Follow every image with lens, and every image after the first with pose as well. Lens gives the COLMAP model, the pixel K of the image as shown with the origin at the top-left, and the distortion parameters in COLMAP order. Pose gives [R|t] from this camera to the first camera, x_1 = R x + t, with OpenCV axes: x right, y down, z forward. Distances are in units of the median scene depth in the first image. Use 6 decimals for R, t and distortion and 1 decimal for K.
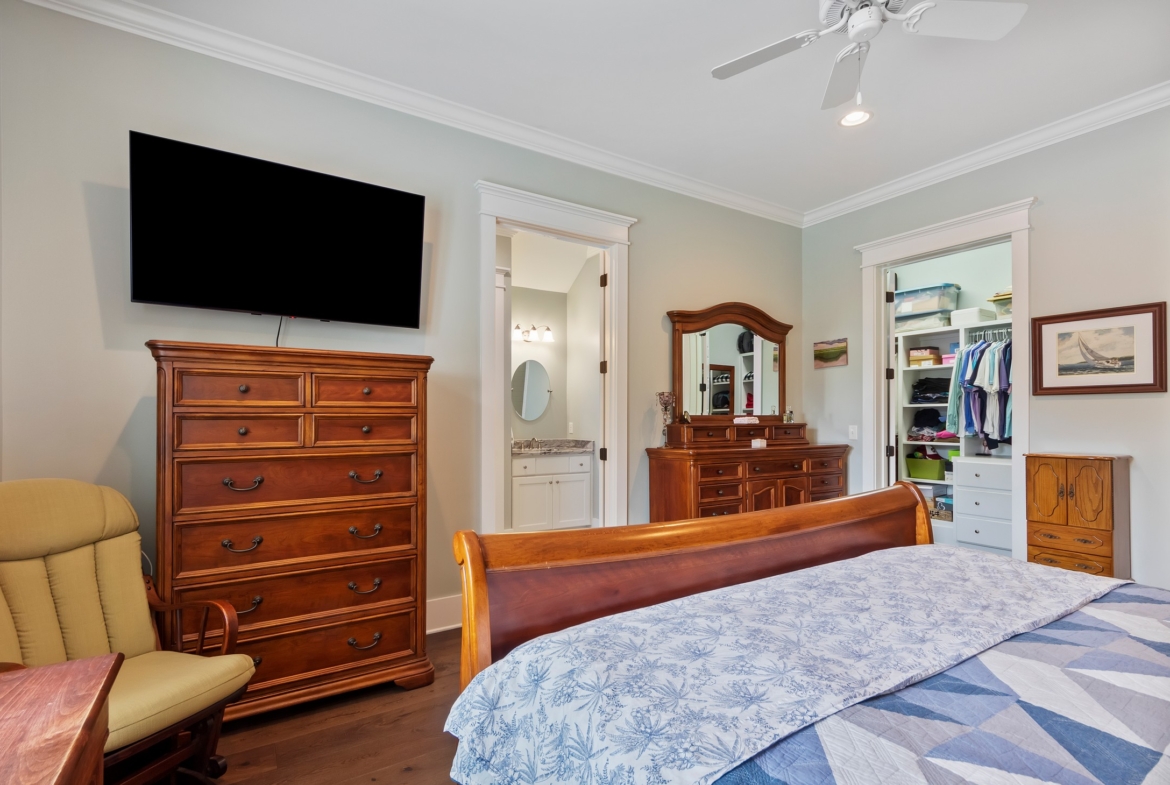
lens RADIAL K [[550.7, 0, 578.2], [0, 550.7, 417.1], [0, 0, 1]] dist [-0.000317, -0.000127]
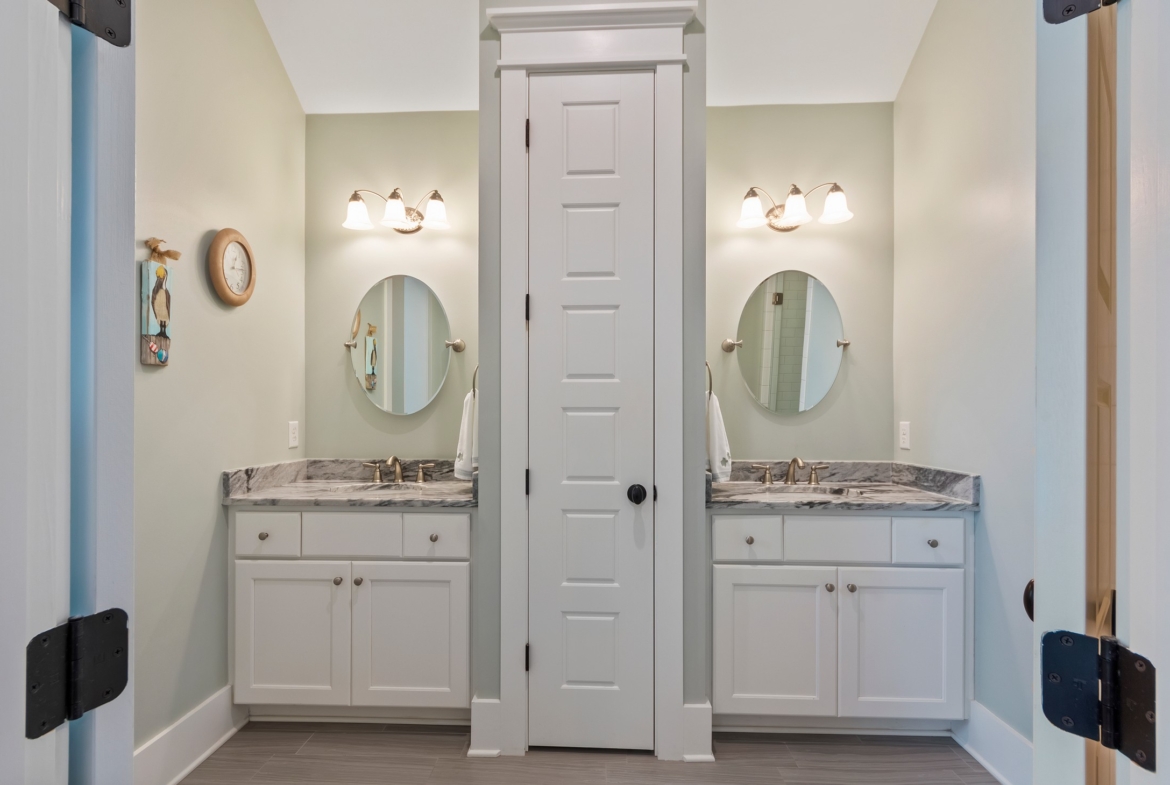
lens RADIAL K [[550.7, 0, 578.2], [0, 550.7, 417.1], [0, 0, 1]] dist [-0.000317, -0.000127]
pose [[0.829325, -0.002997, -0.558759, 0.013926], [0.001344, 0.999993, -0.003368, 0.008377], [0.558766, 0.002042, 0.829323, 0.575140]]
